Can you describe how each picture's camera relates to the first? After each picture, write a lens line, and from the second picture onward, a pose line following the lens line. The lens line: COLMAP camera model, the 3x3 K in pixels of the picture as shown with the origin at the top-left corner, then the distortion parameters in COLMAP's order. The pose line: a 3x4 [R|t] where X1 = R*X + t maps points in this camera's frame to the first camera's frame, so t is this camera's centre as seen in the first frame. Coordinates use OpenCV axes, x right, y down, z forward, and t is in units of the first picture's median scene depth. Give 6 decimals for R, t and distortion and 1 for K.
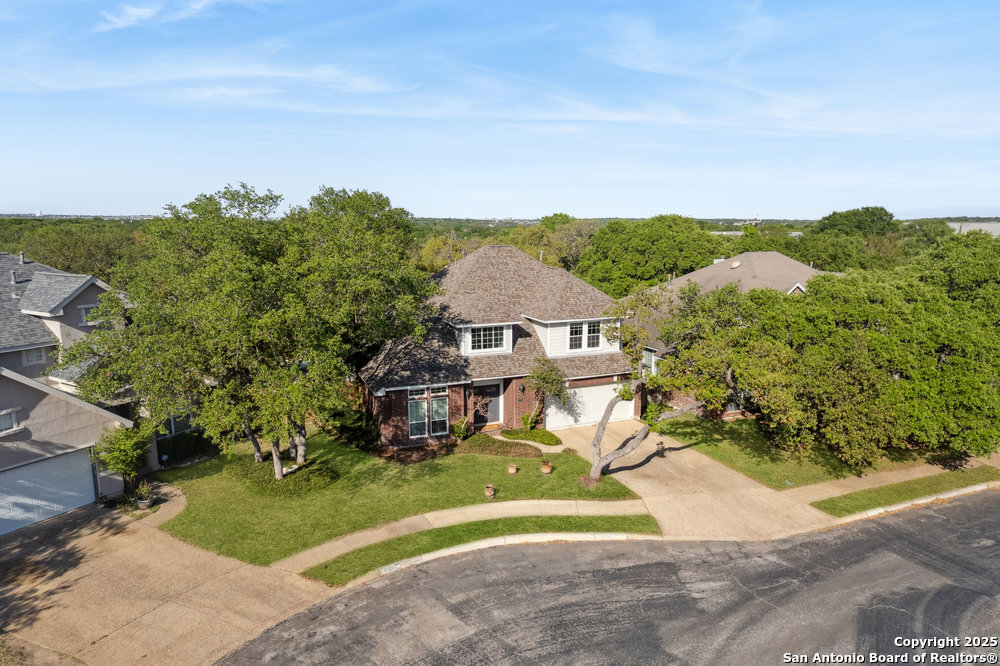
lens RADIAL K [[644.7, 0, 500.0], [0, 644.7, 333.0], [0, 0, 1]] dist [-0.085612, 0.079608]
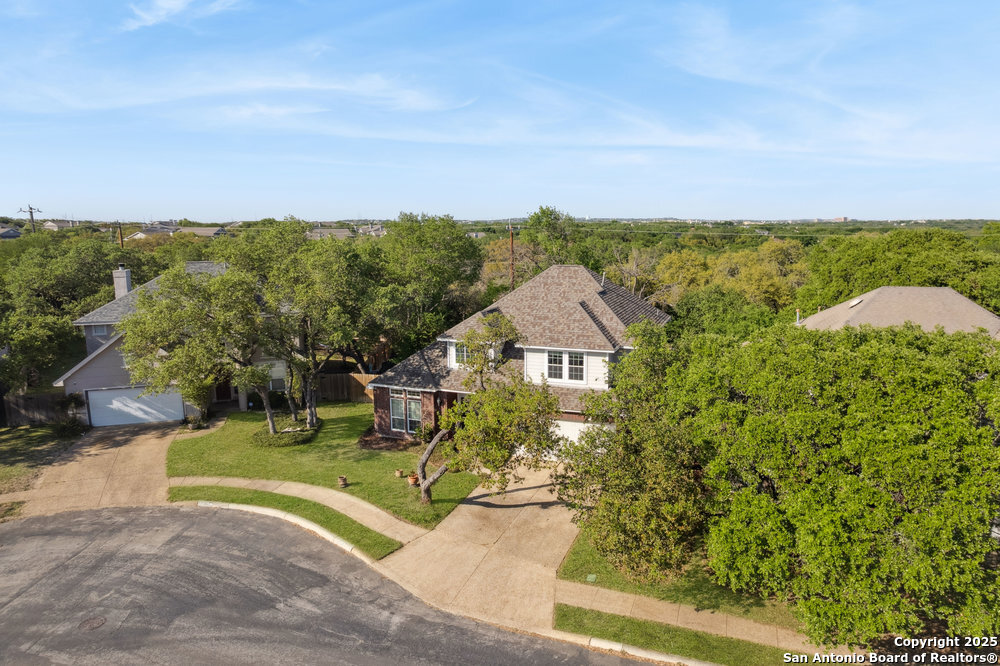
lens RADIAL K [[644.7, 0, 500.0], [0, 644.7, 333.0], [0, 0, 1]] dist [-0.085612, 0.079608]
pose [[0.721748, 0.107245, -0.683797, 0.814428], [-0.109171, 0.993196, 0.040541, -0.082878], [0.683493, 0.045391, 0.728545, 0.292890]]
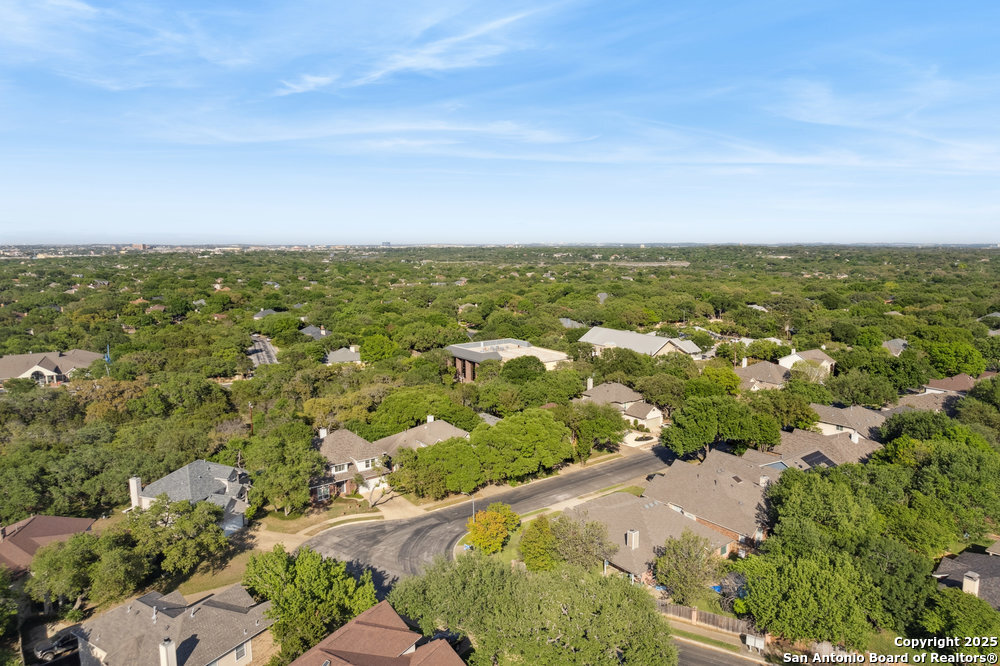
lens RADIAL K [[644.7, 0, 500.0], [0, 644.7, 333.0], [0, 0, 1]] dist [-0.085612, 0.079608]
pose [[0.968558, -0.037196, 0.245992, -0.005151], [0.045069, 0.998634, -0.026449, -0.629984], [-0.244672, 0.036704, 0.968911, -2.720259]]
